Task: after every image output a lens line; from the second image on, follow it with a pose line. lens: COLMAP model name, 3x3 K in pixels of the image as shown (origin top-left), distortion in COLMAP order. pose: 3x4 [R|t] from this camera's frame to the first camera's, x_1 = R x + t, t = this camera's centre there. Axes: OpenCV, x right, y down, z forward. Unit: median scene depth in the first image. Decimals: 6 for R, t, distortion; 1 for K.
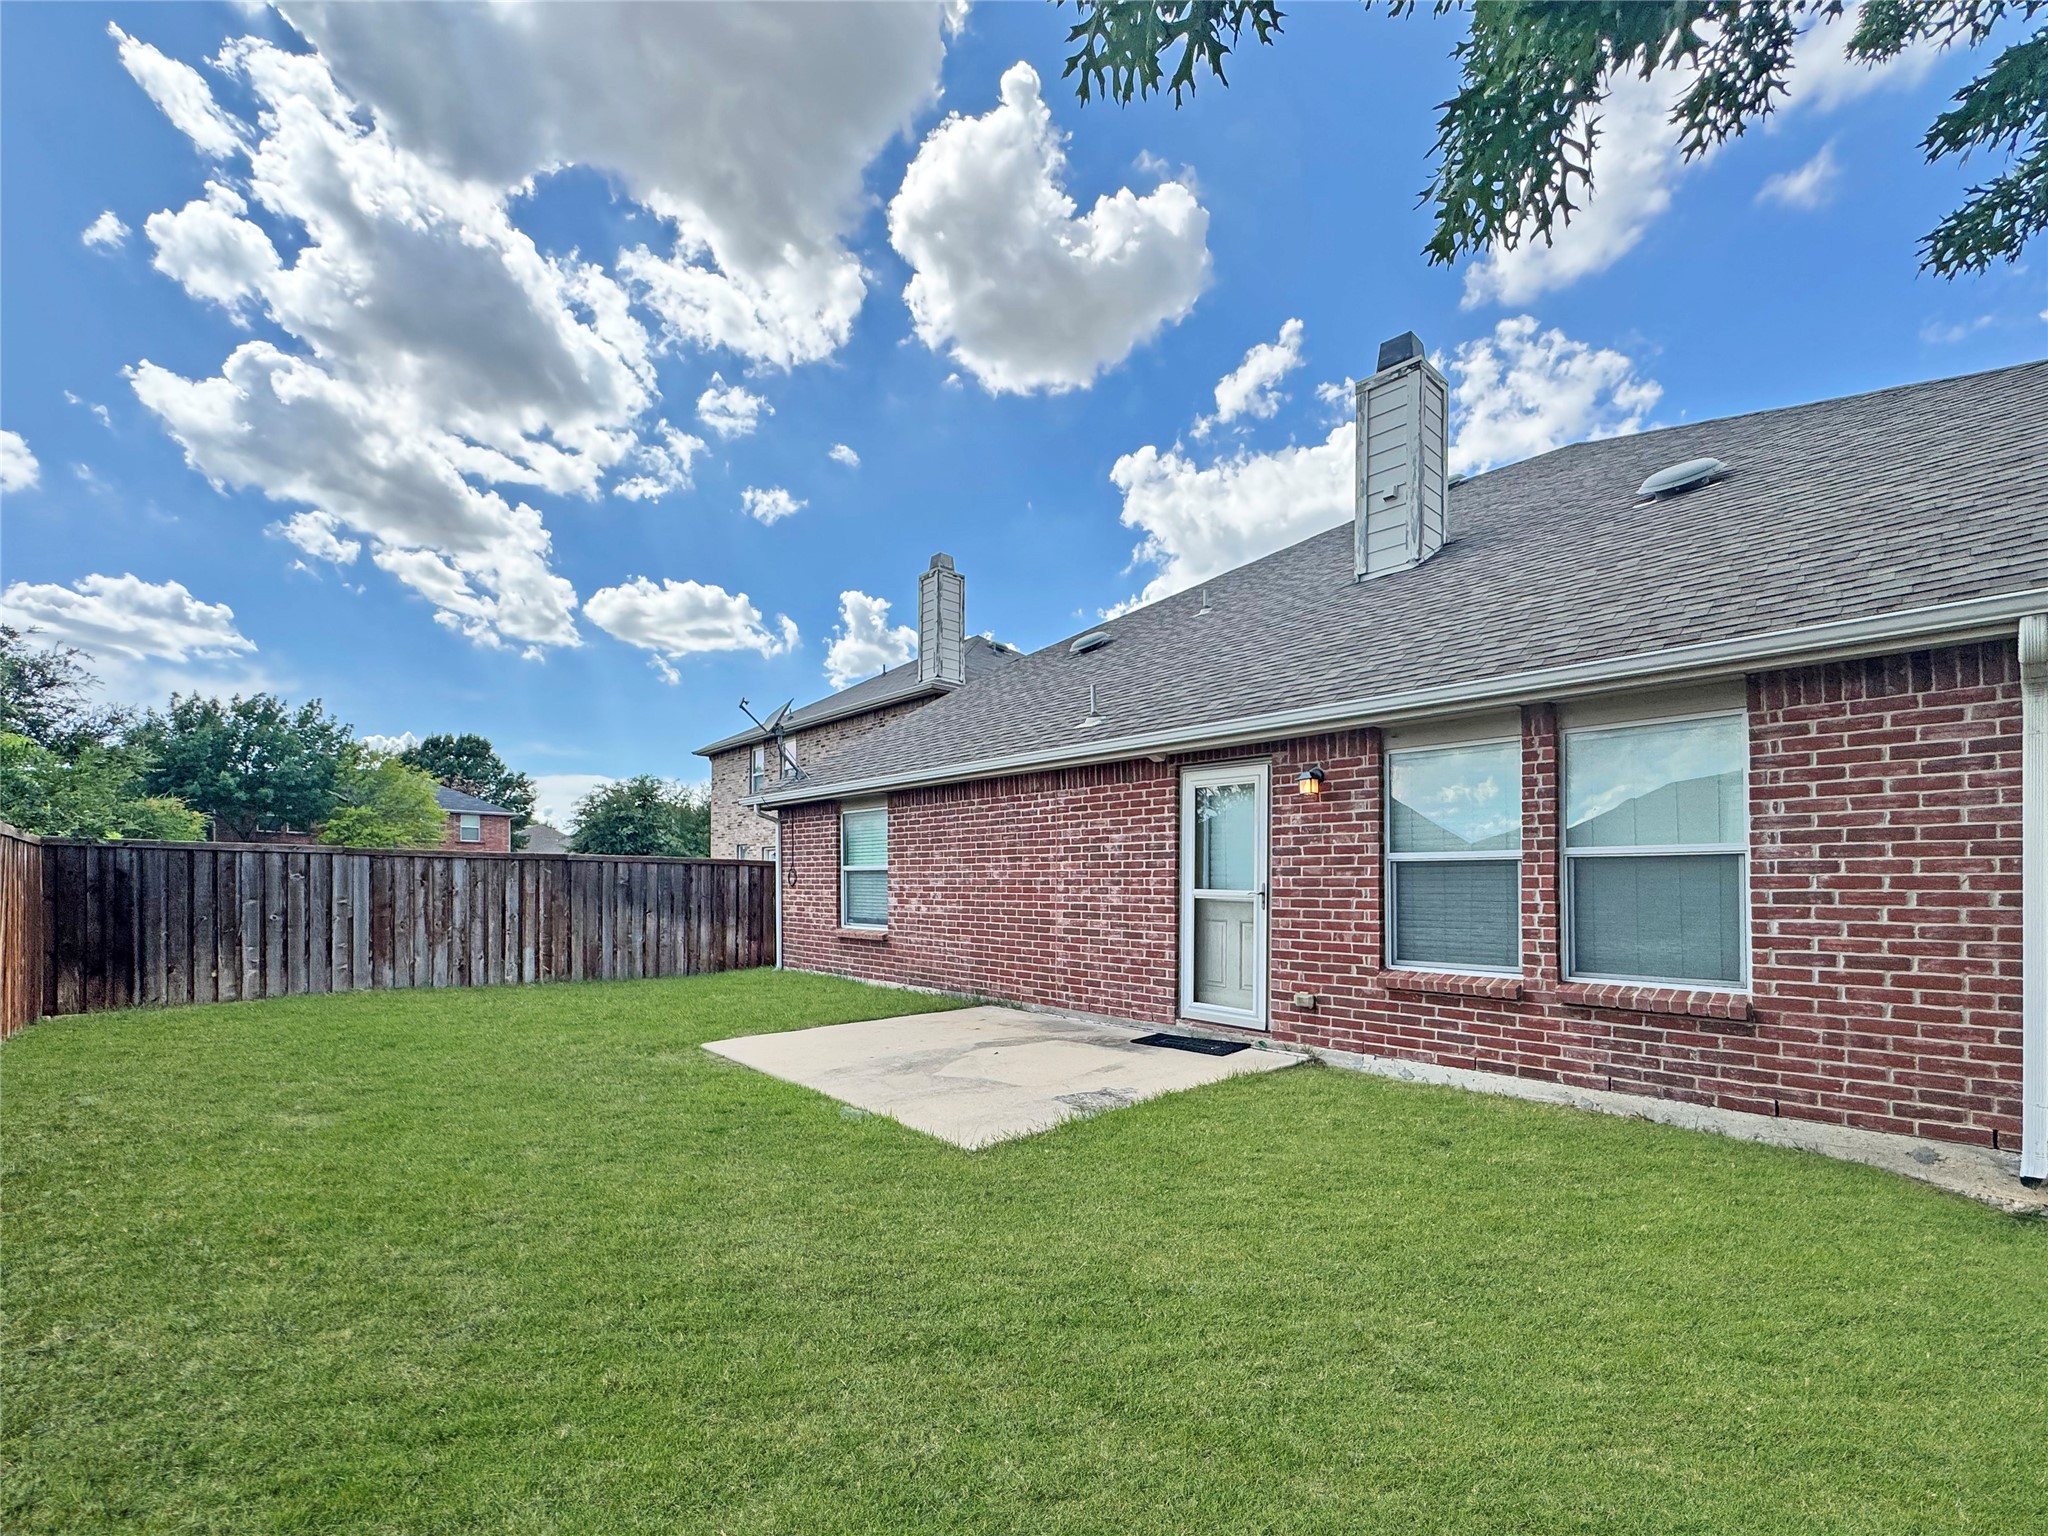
lens RADIAL K [[847.7, 0, 1018.3], [0, 847.7, 768.8], [0, 0, 1]] dist [-0.000053, -0.001454]
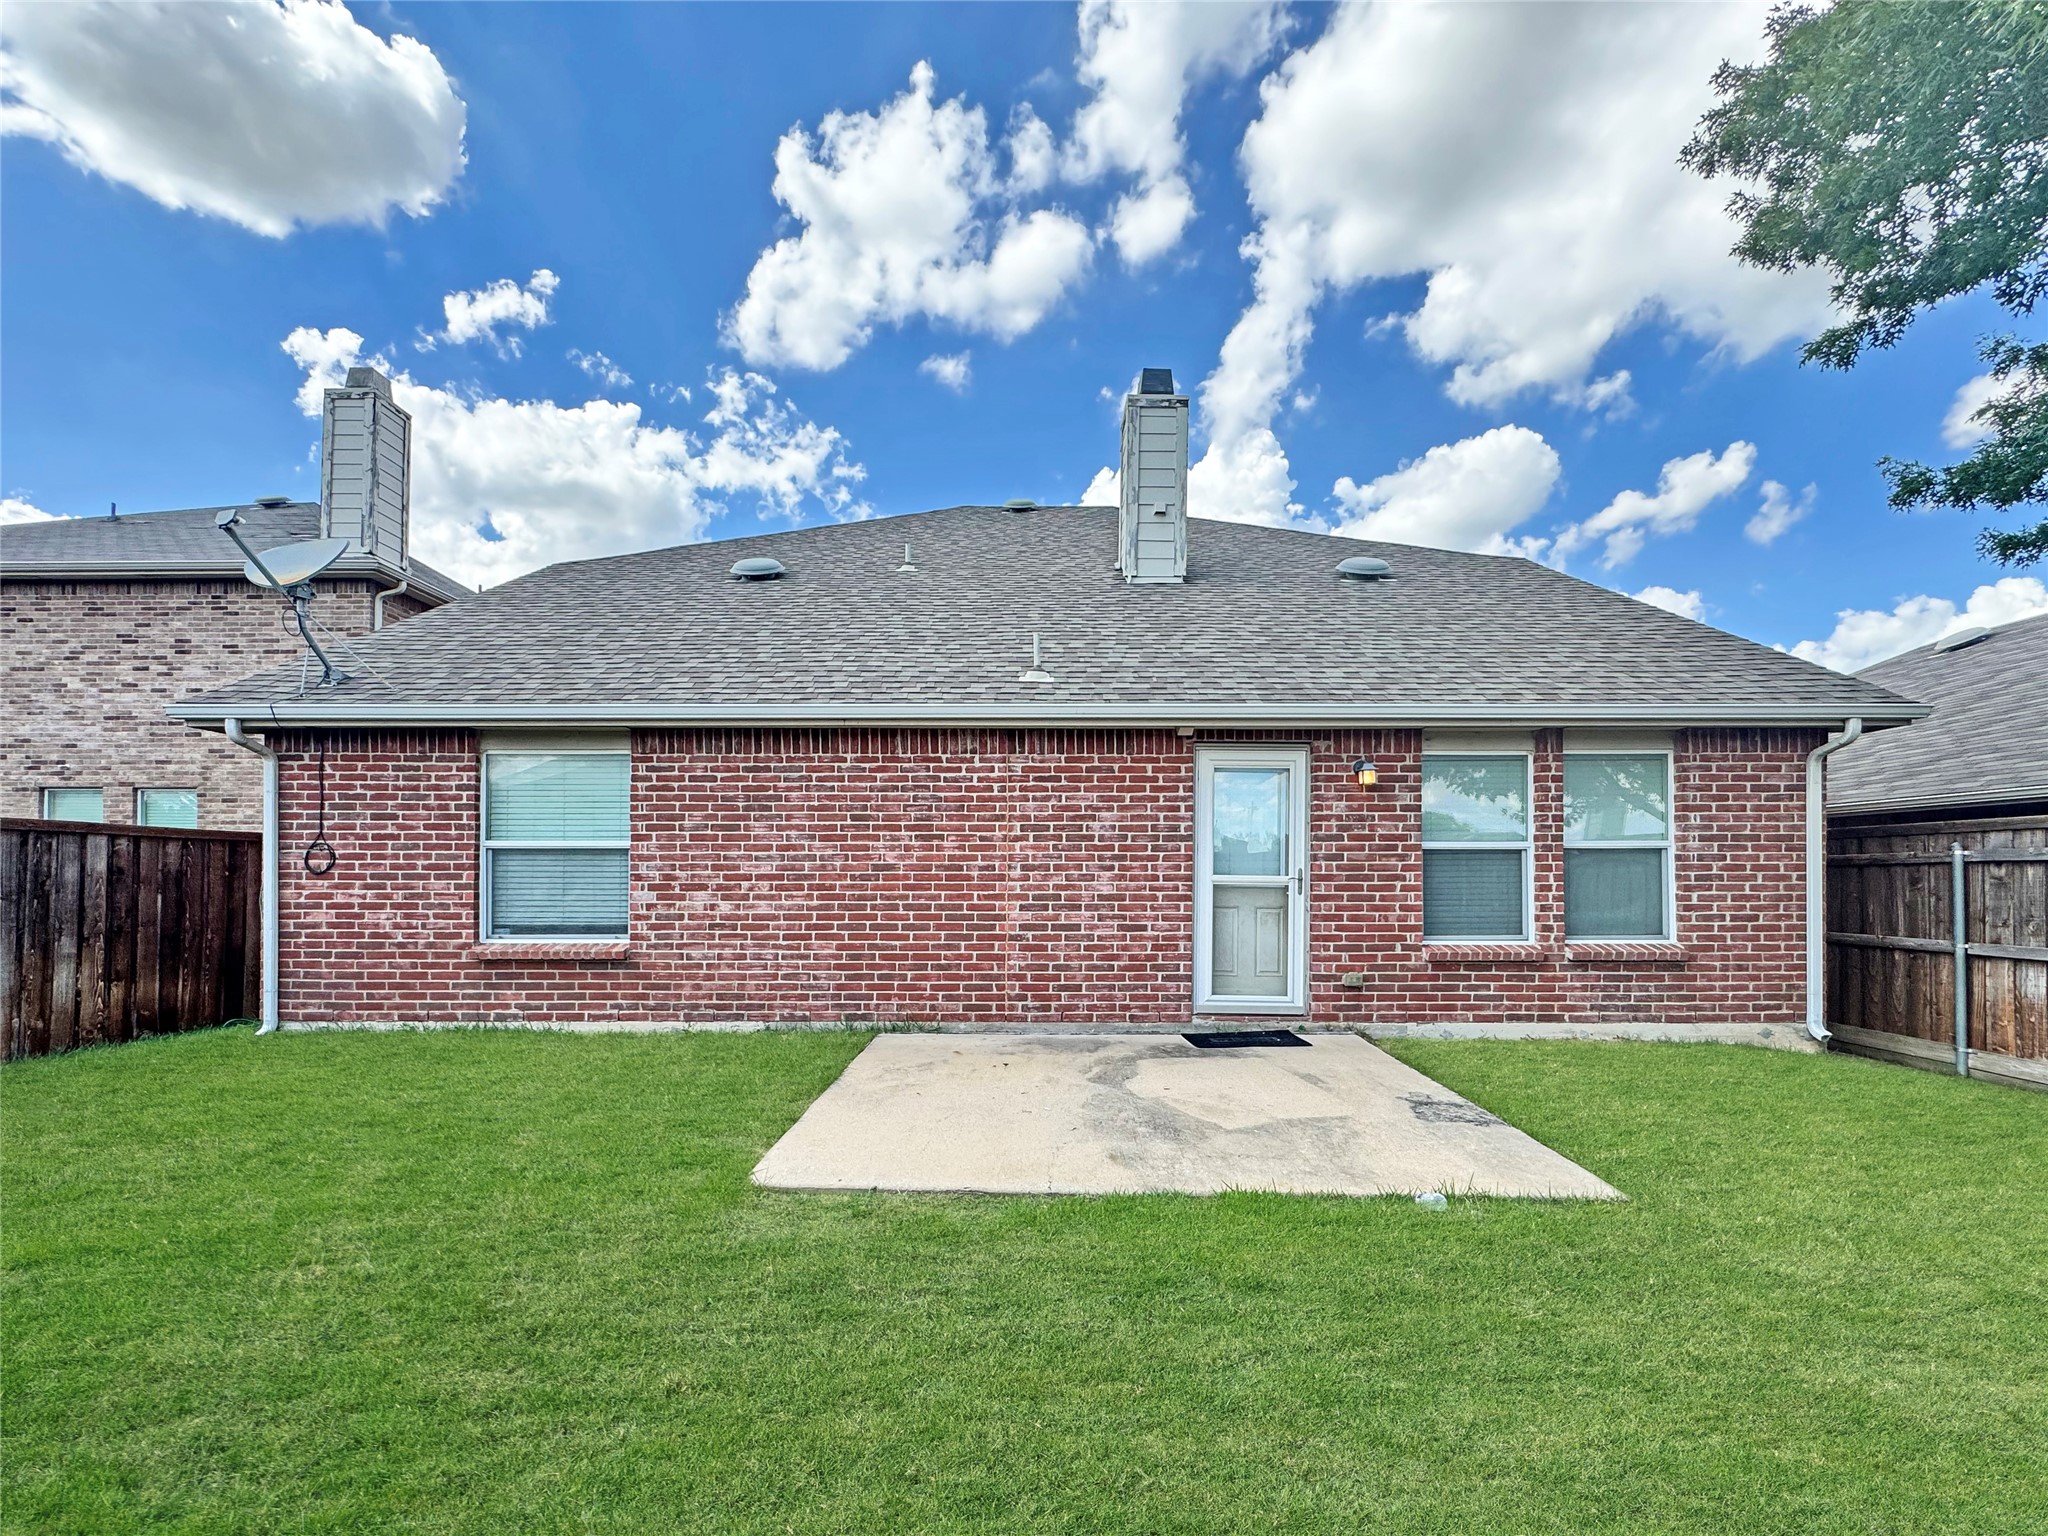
lens RADIAL K [[847.7, 0, 1022.5], [0, 847.7, 770.1], [0, 0, 1]] dist [-0.000053, -0.001454]
pose [[0.681696, 0.082111, 0.727013, -0.699028], [-0.096933, 0.995059, -0.021493, 0.074548], [-0.725186, -0.055820, 0.686287, 0.572266]]
